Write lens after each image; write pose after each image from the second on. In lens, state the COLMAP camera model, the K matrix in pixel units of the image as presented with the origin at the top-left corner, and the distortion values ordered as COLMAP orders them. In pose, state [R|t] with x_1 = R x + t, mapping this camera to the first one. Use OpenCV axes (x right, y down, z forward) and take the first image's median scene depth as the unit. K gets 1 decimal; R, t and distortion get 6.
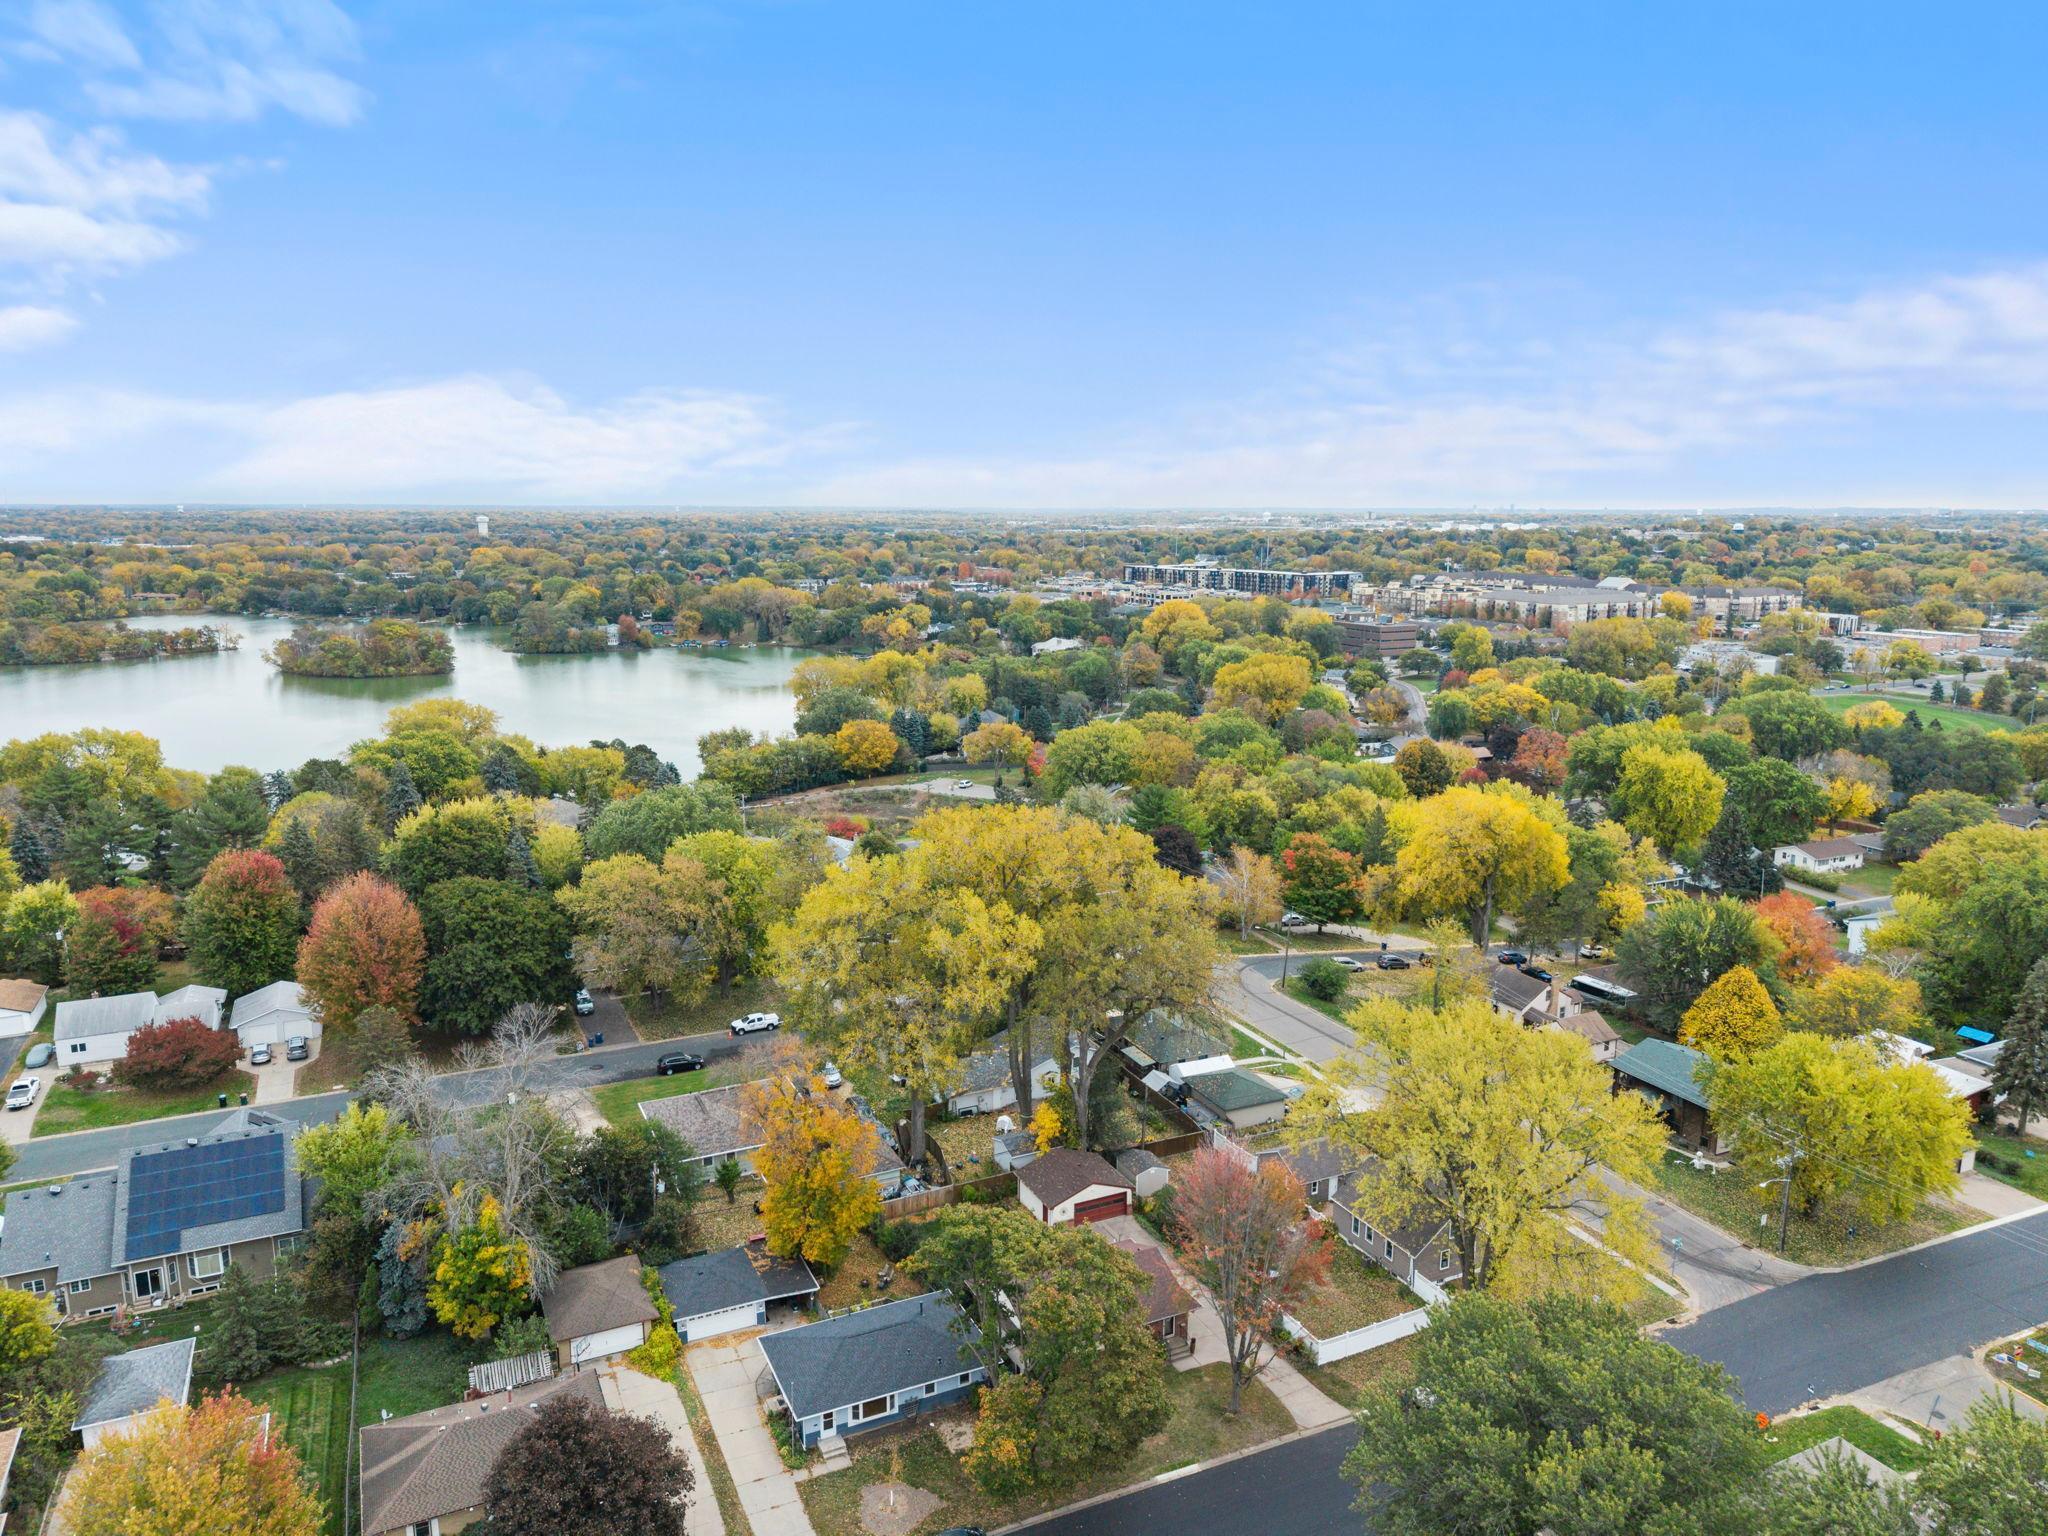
lens RADIAL K [[1363.6, 0, 1019.8], [0, 1363.6, 778.8], [0, 0, 1]] dist [0.034077, -0.041369]
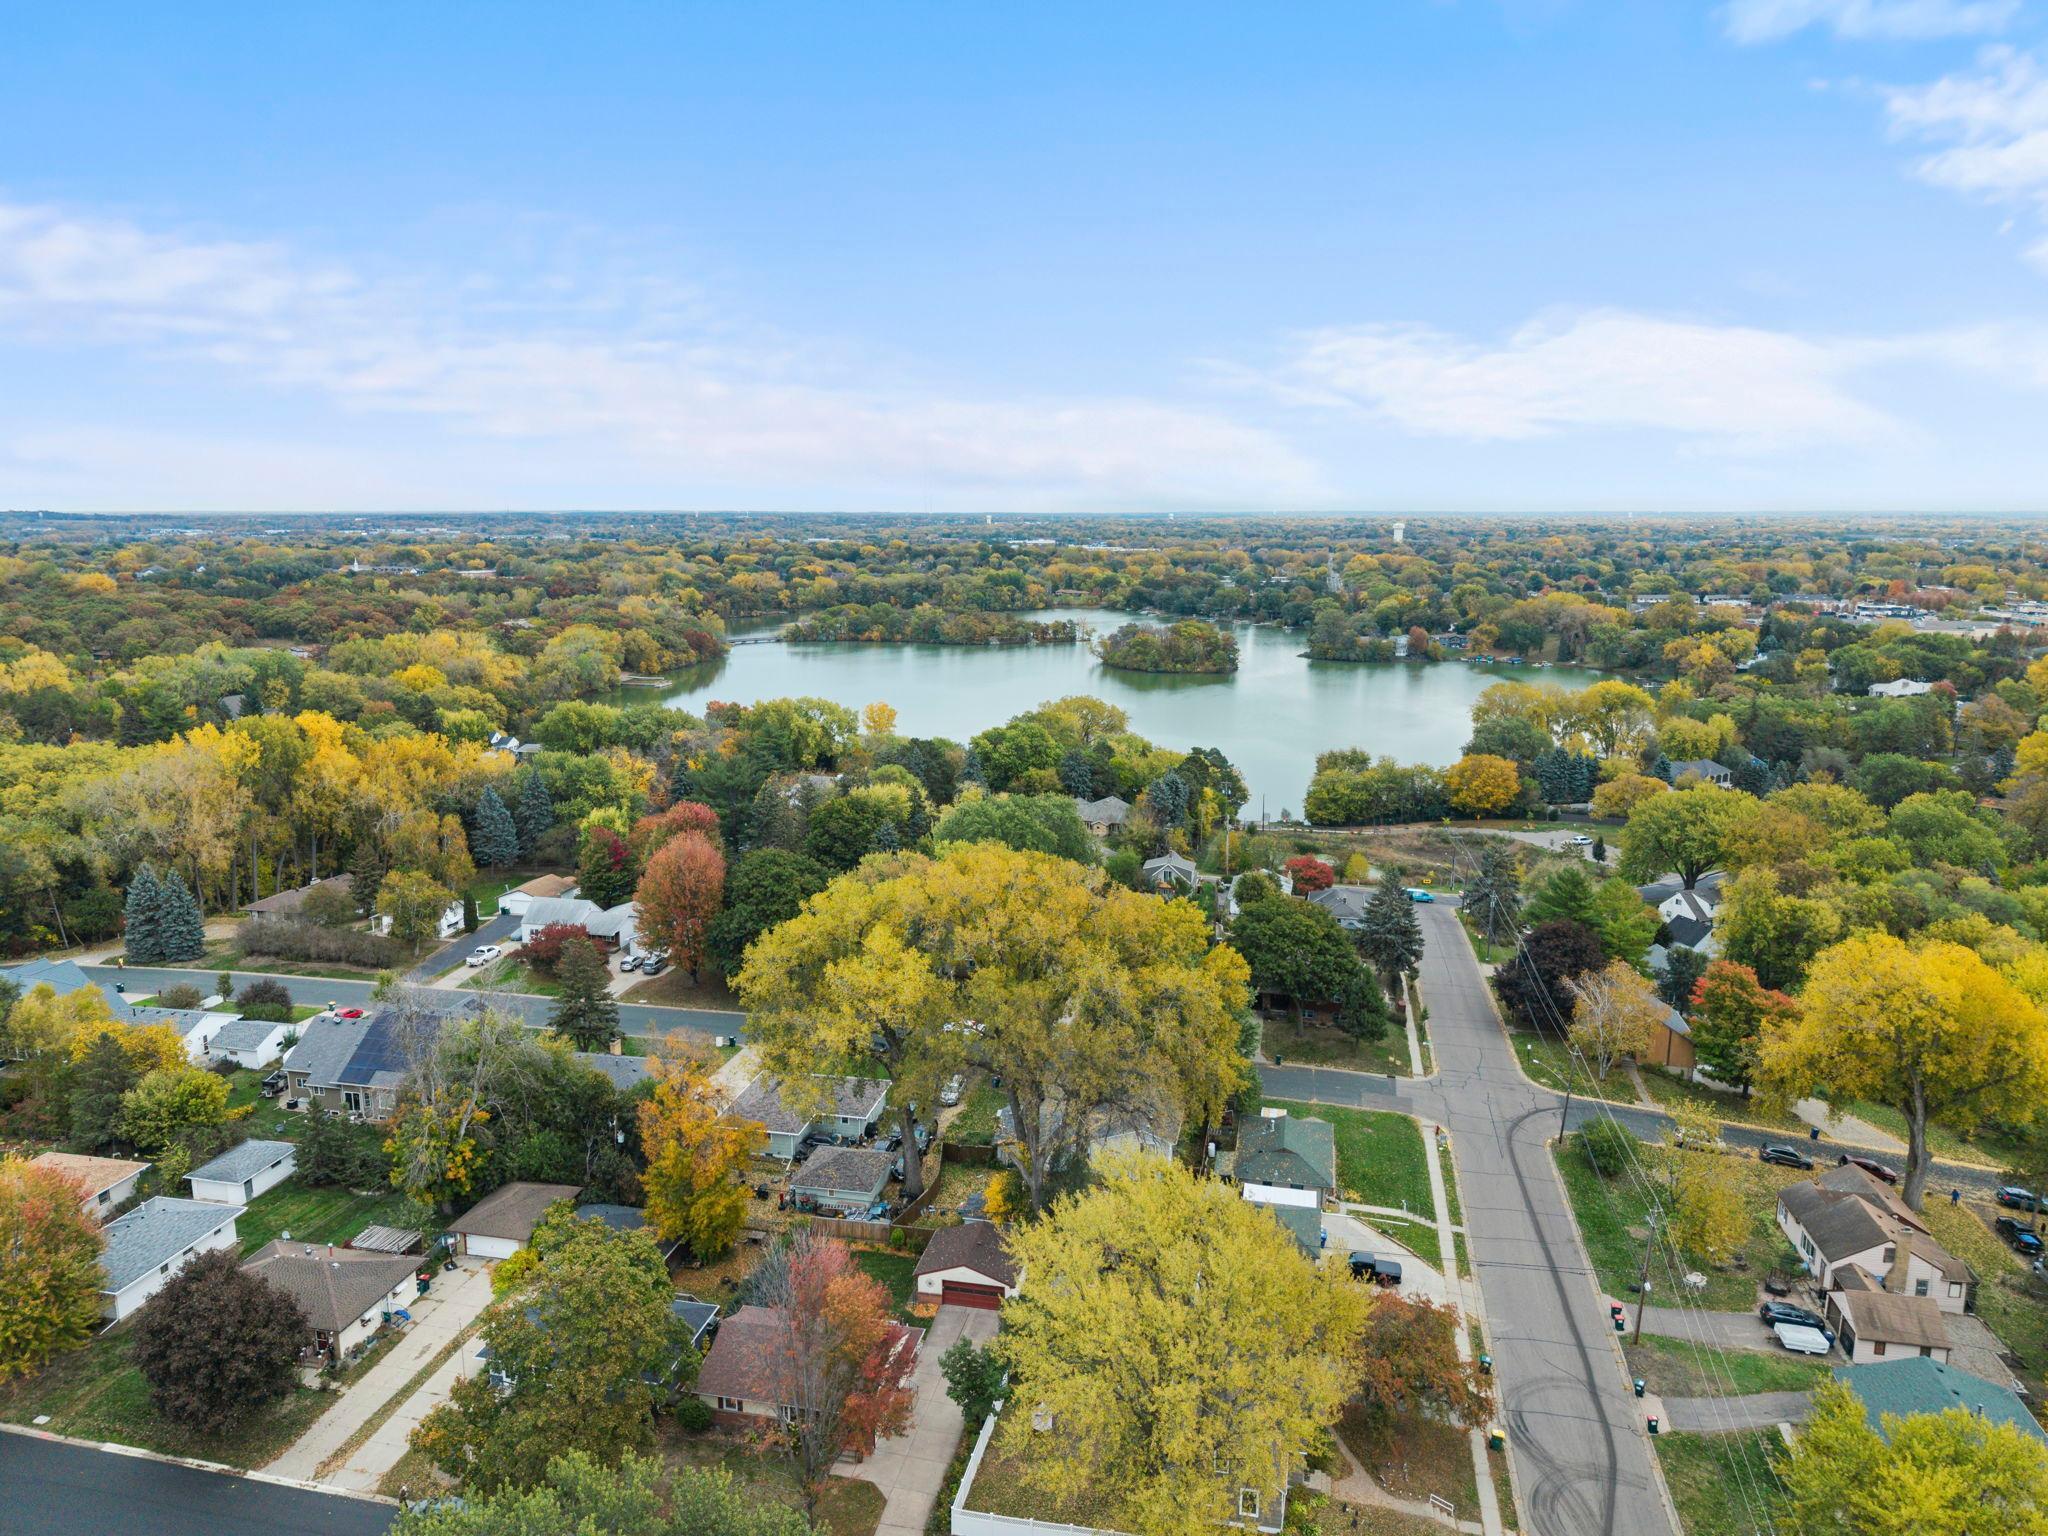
lens RADIAL K [[1363.6, 0, 1019.8], [0, 1363.6, 778.8], [0, 0, 1]] dist [0.034077, -0.041369]
pose [[0.788642, 0.115077, -0.603988, 0.525291], [-0.117534, 0.992430, 0.035618, -0.062808], [0.603514, 0.042899, 0.796197, 0.224428]]
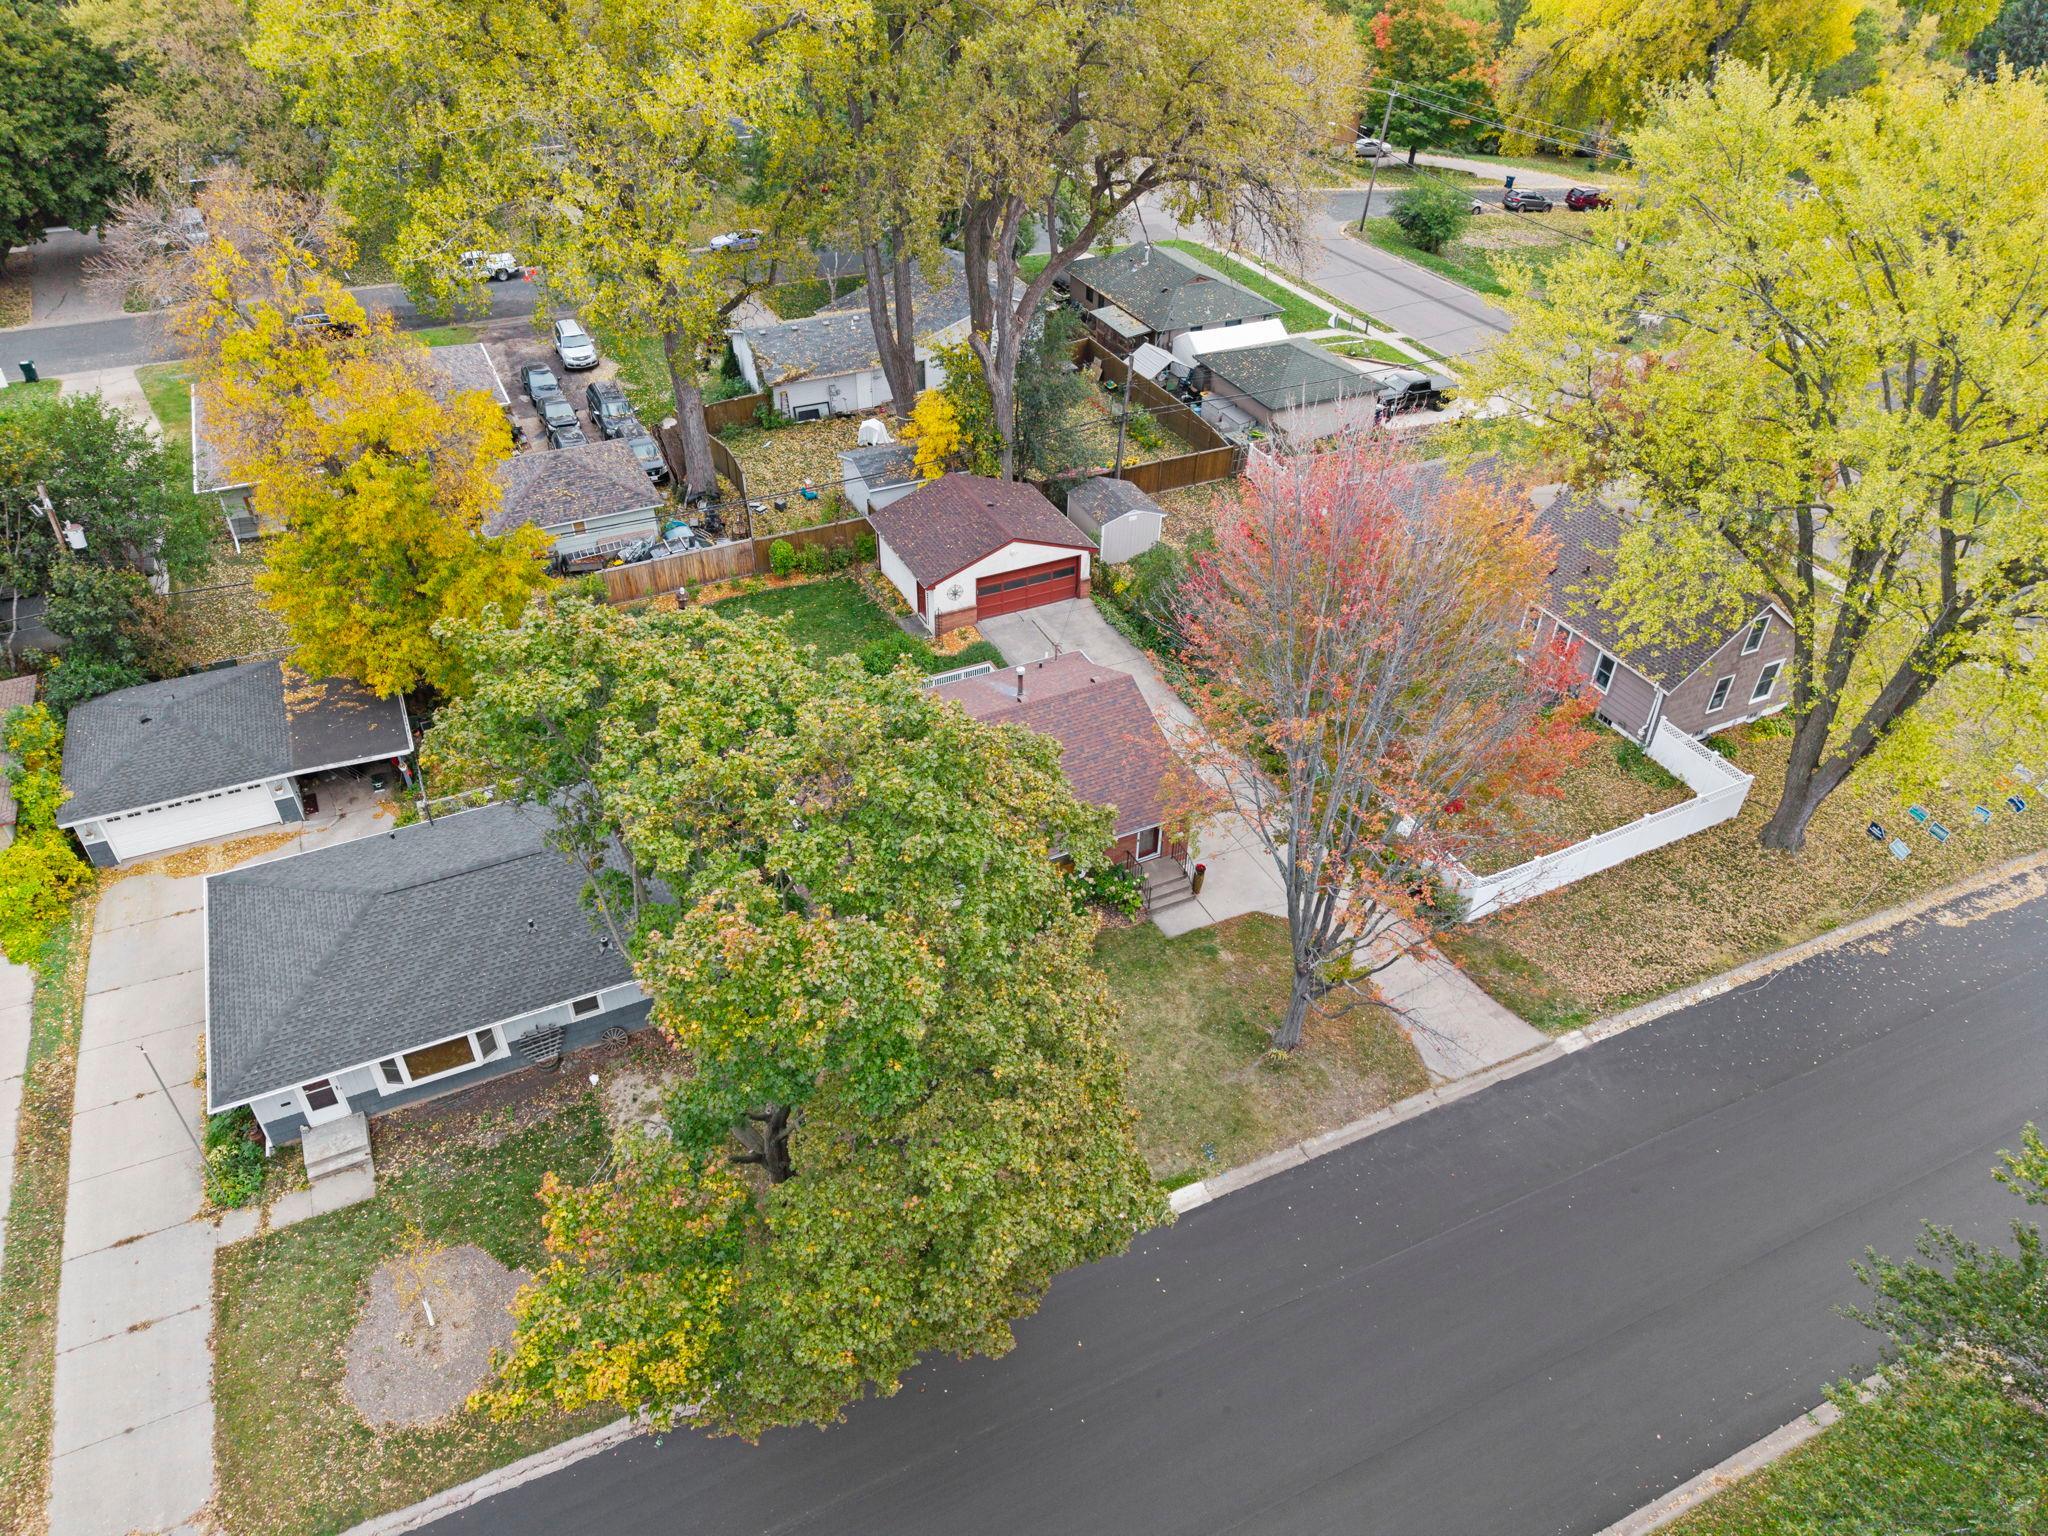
lens RADIAL K [[1363.6, 0, 1019.8], [0, 1363.6, 778.8], [0, 0, 1]] dist [0.034077, -0.041369]
pose [[0.999938, 0.005758, 0.009493, 0.044254], [-0.009406, 0.893578, 0.448809, 0.128004], [-0.005899, -0.448871, 0.893577, 0.439306]]
